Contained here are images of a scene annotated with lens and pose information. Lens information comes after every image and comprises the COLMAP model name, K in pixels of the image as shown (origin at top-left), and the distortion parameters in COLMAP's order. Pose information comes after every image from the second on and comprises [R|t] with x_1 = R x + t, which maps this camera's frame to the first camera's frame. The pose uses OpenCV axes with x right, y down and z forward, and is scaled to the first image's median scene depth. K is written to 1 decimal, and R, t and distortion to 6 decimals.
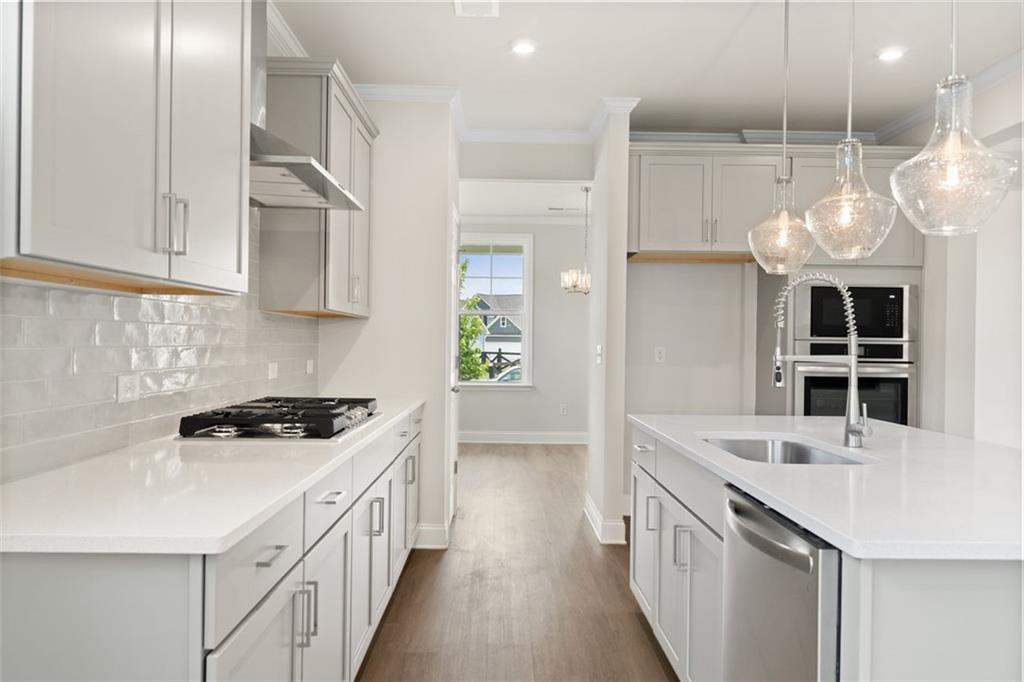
lens RADIAL K [[748.3, 0, 508.2], [0, 748.3, 347.3], [0, 0, 1]] dist [-0.000002, 0.001023]
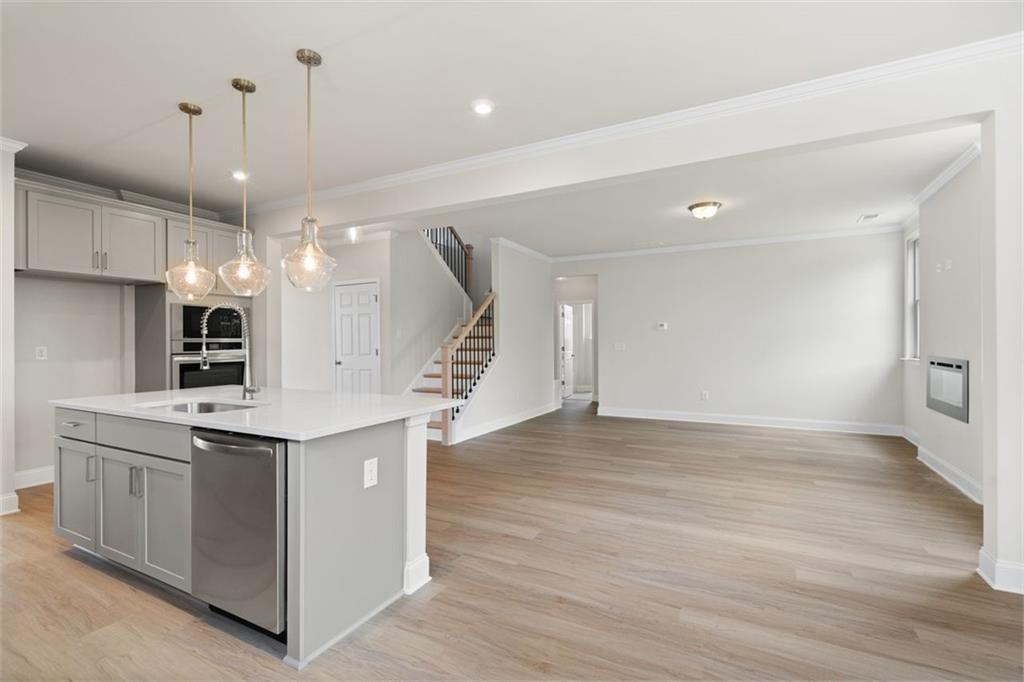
lens RADIAL K [[472.1, 0, 511.9], [0, 472.1, 341.6], [0, 0, 1]] dist [-0.001907, -0.000548]
pose [[0.468166, -0.013985, 0.883530, -0.141117], [0.015825, 0.999847, 0.007440, -0.003109], [-0.883499, 0.010499, 0.468316, -0.059757]]
